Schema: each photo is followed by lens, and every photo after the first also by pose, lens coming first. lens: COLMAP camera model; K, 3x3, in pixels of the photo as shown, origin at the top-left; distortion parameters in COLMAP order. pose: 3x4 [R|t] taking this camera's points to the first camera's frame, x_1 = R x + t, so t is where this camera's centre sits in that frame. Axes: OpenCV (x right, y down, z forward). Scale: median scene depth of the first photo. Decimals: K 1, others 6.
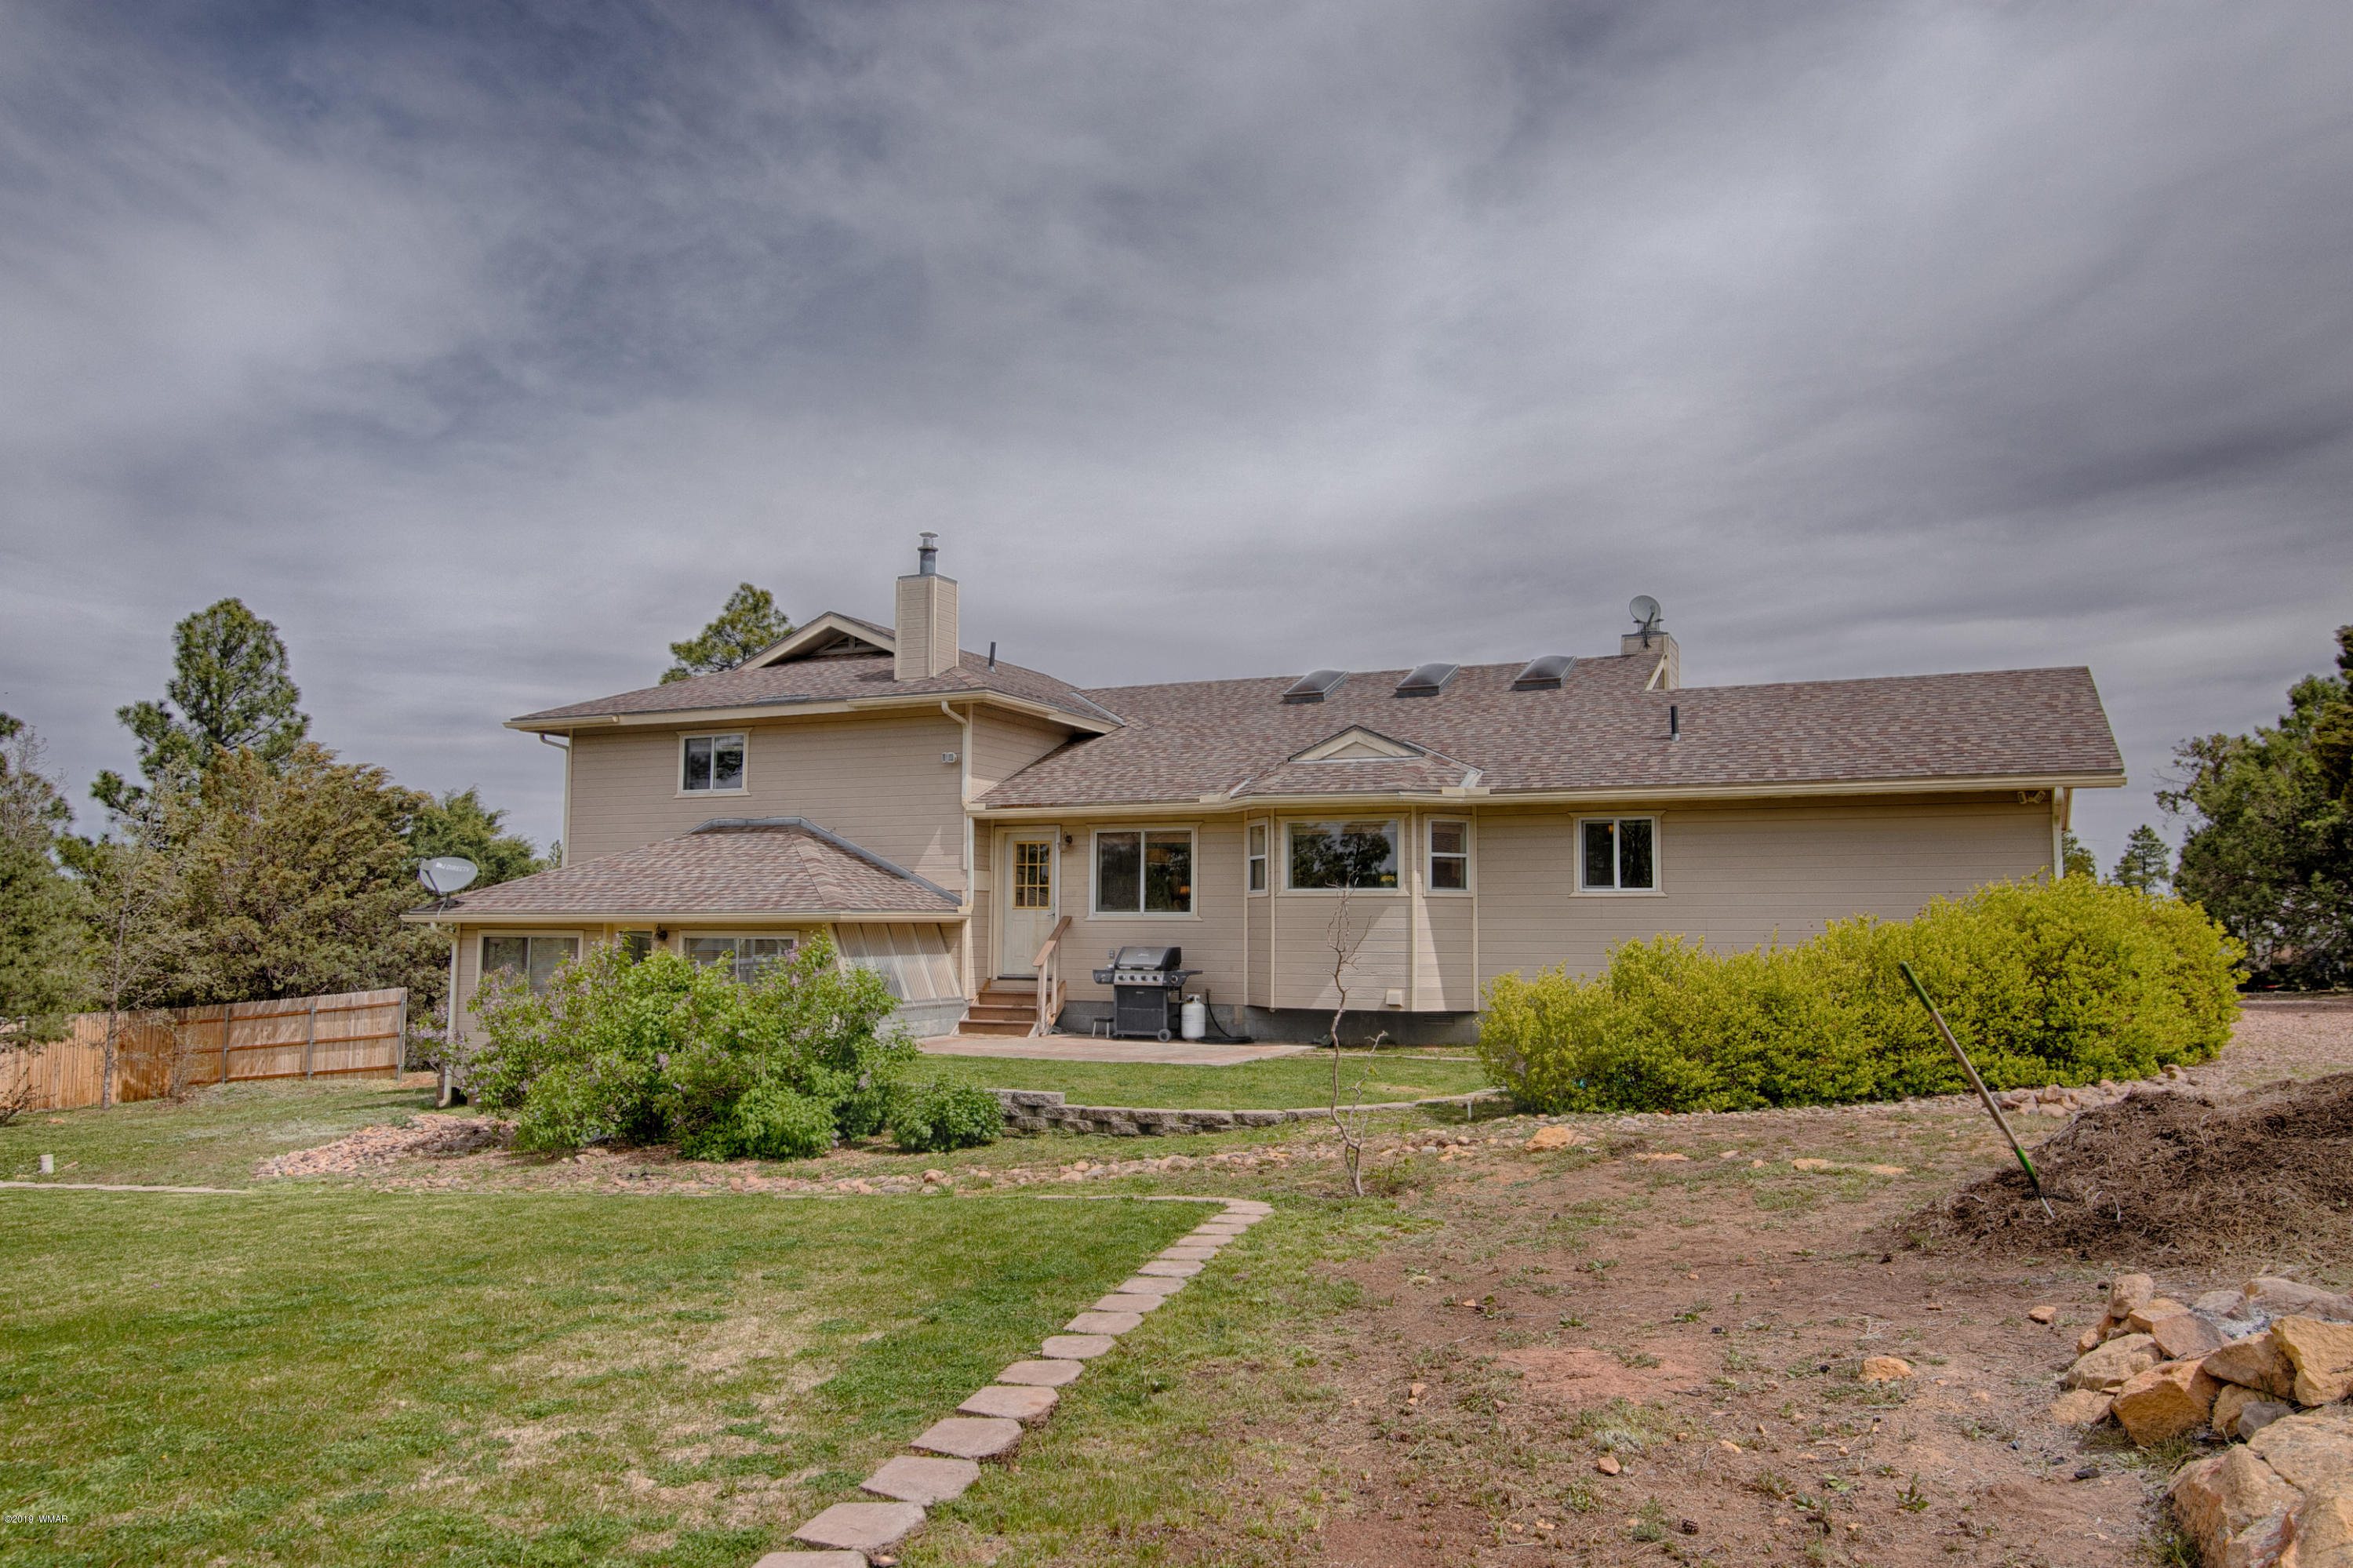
lens RADIAL K [[1613.2, 0, 1177.1], [0, 1613.2, 779.2], [0, 0, 1]] dist [0.009568, 0.001354]
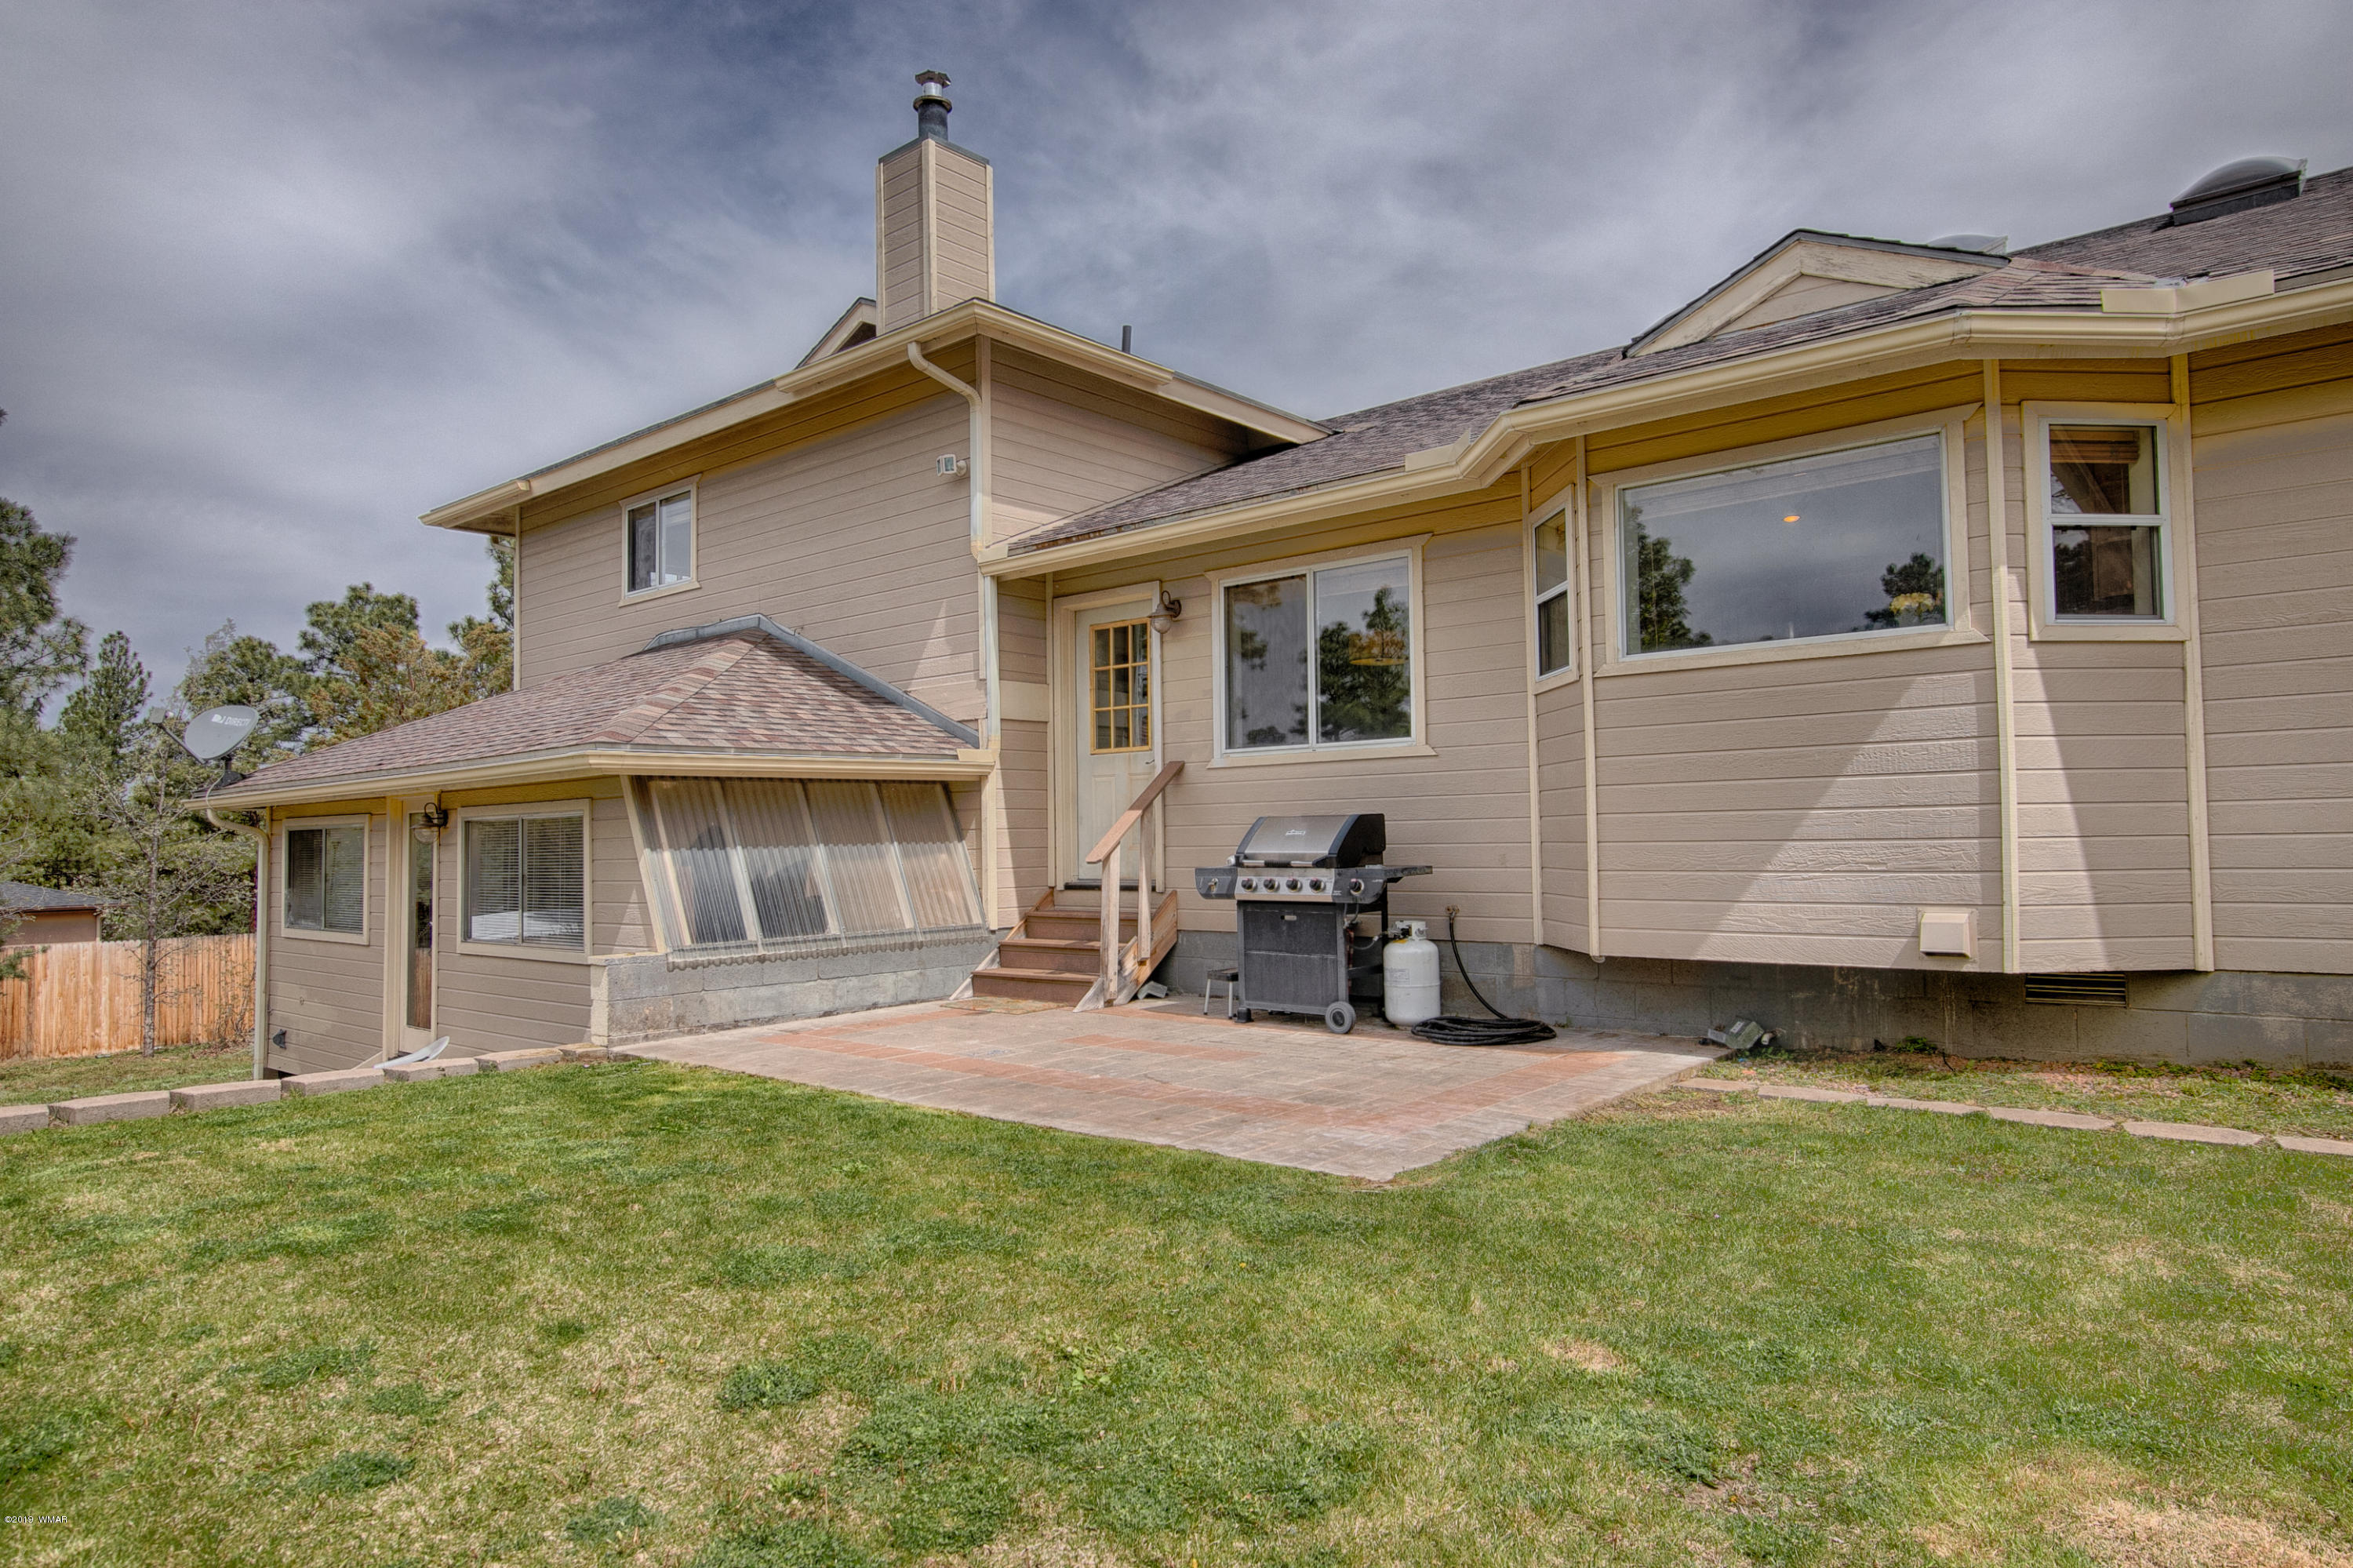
lens RADIAL K [[1431.1, 0, 1163.4], [0, 1431.1, 775.6], [0, 0, 1]] dist [-0.006721, -0.001904]
pose [[0.956515, -0.033129, -0.289795, 0.056775], [0.047450, 0.997968, 0.042530, 0.071852], [0.287797, -0.054431, 0.956143, 0.589489]]
